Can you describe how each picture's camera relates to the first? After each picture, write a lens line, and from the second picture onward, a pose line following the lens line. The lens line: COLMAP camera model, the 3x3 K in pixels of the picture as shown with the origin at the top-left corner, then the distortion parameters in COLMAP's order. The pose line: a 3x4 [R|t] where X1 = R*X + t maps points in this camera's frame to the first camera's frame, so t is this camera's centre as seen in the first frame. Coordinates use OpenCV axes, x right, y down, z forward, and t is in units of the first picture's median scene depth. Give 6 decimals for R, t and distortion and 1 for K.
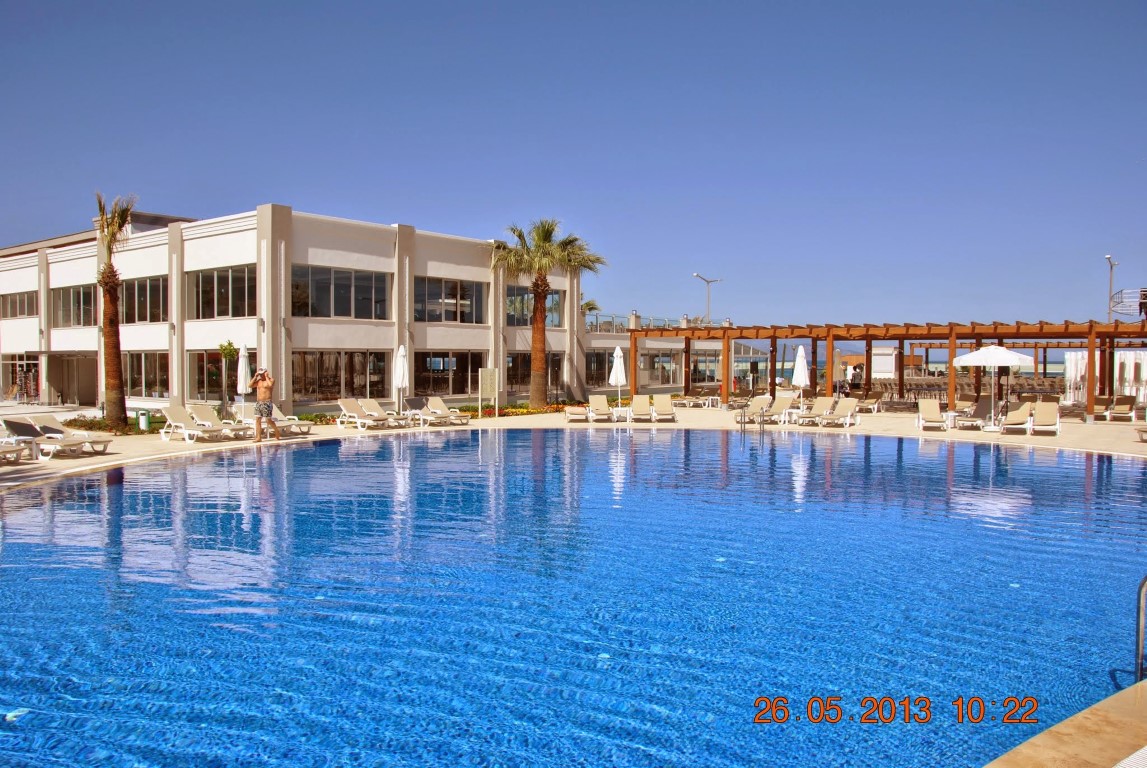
lens RADIAL K [[901.0, 0, 569.2], [0, 901.0, 385.1], [0, 0, 1]] dist [-0.159128, 0.114936]
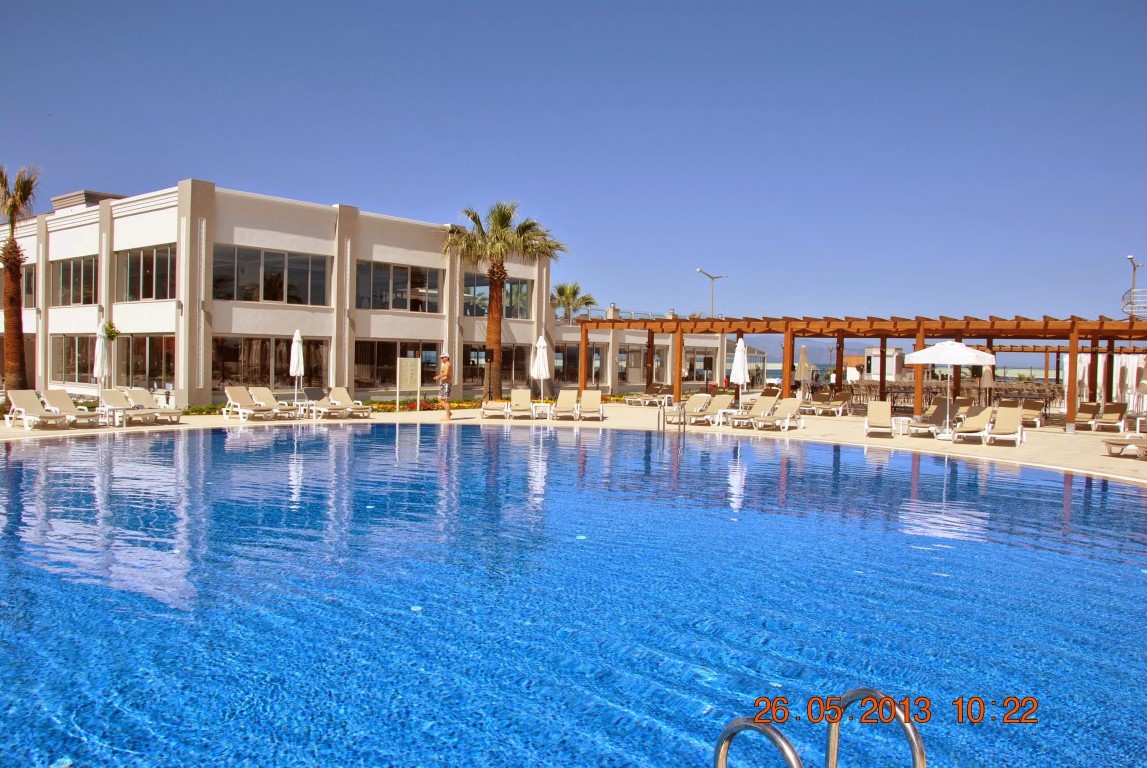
lens RADIAL K [[901.0, 0, 568.0], [0, 901.0, 388.2], [0, 0, 1]] dist [-0.159128, 0.114936]
pose [[0.999154, 0.021710, -0.034918, 0.089652], [-0.021534, 0.999754, 0.005400, 0.003417], [0.035027, -0.004643, 0.999376, 0.073873]]
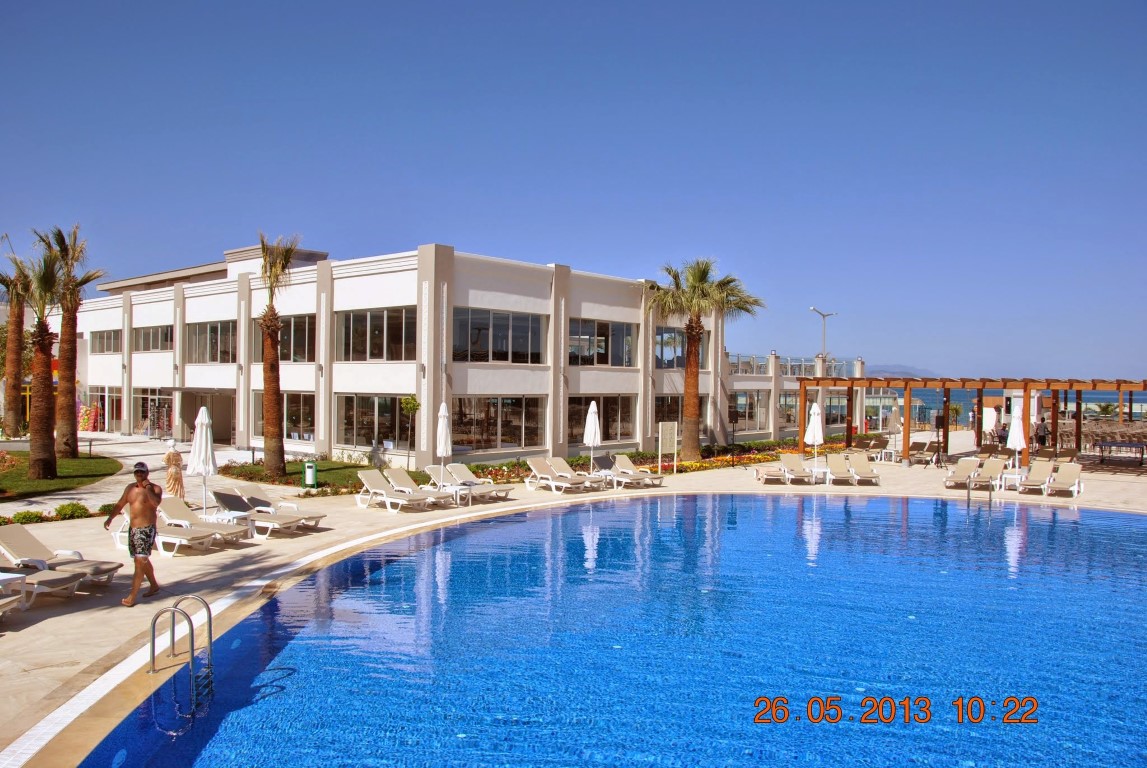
lens RADIAL K [[901.0, 0, 574.9], [0, 901.0, 384.4], [0, 0, 1]] dist [-0.159128, 0.114936]
pose [[0.997126, 0.013047, -0.074635, -0.100229], [-0.015092, 0.999524, -0.026905, -0.026472], [0.074248, 0.027955, 0.996848, 0.044878]]
